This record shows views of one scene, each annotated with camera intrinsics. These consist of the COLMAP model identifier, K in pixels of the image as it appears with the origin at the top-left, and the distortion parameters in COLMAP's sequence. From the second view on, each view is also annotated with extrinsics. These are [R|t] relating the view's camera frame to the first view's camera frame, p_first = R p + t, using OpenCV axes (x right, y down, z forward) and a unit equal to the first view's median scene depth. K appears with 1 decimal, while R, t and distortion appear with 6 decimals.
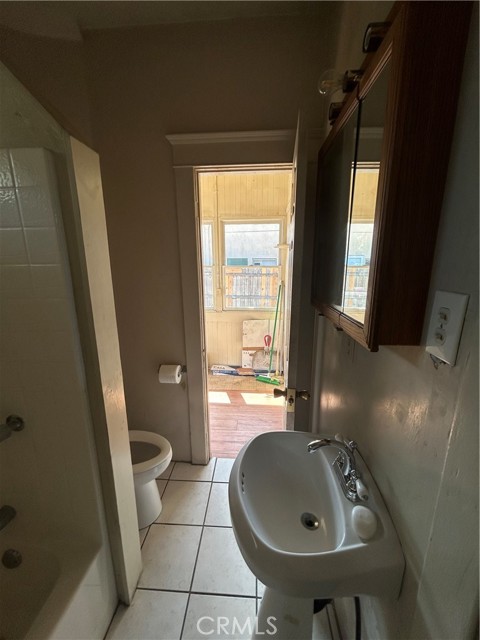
lens RADIAL K [[258.3, 0, 243.0], [0, 258.3, 321.7], [0, 0, 1]] dist [-0.001471, 0.001440]
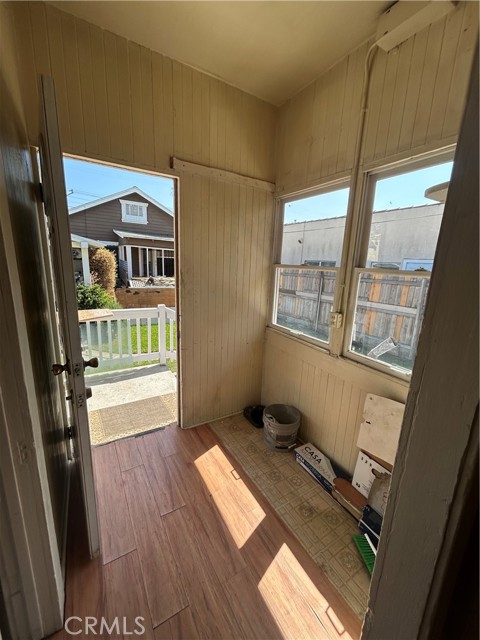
lens RADIAL K [[258.3, 0, 243.5], [0, 258.3, 317.6], [0, 0, 1]] dist [-0.001471, 0.001440]
pose [[0.578052, 0.212006, -0.787978, 0.197386], [-0.231394, 0.968608, 0.090857, -0.117647], [0.782504, 0.129814, 0.608963, 0.534786]]
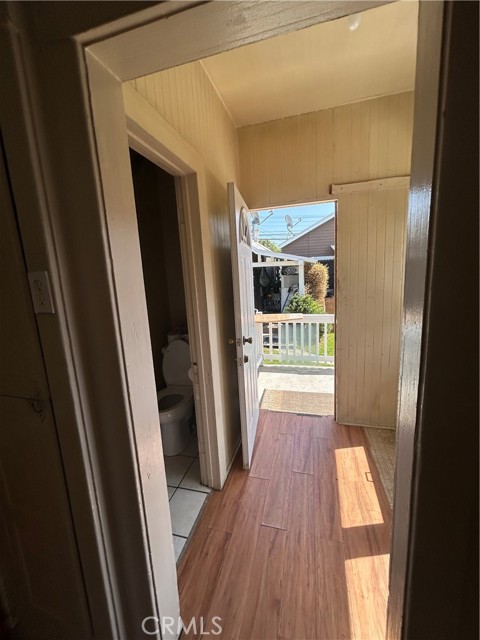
lens RADIAL K [[258.3, 0, 244.0], [0, 258.3, 316.2], [0, 0, 1]] dist [-0.001471, 0.001440]
pose [[-0.177832, 0.185207, -0.966475, 0.340822], [-0.162988, 0.963021, 0.214535, -0.146141], [0.970469, 0.195675, -0.141069, 0.647614]]
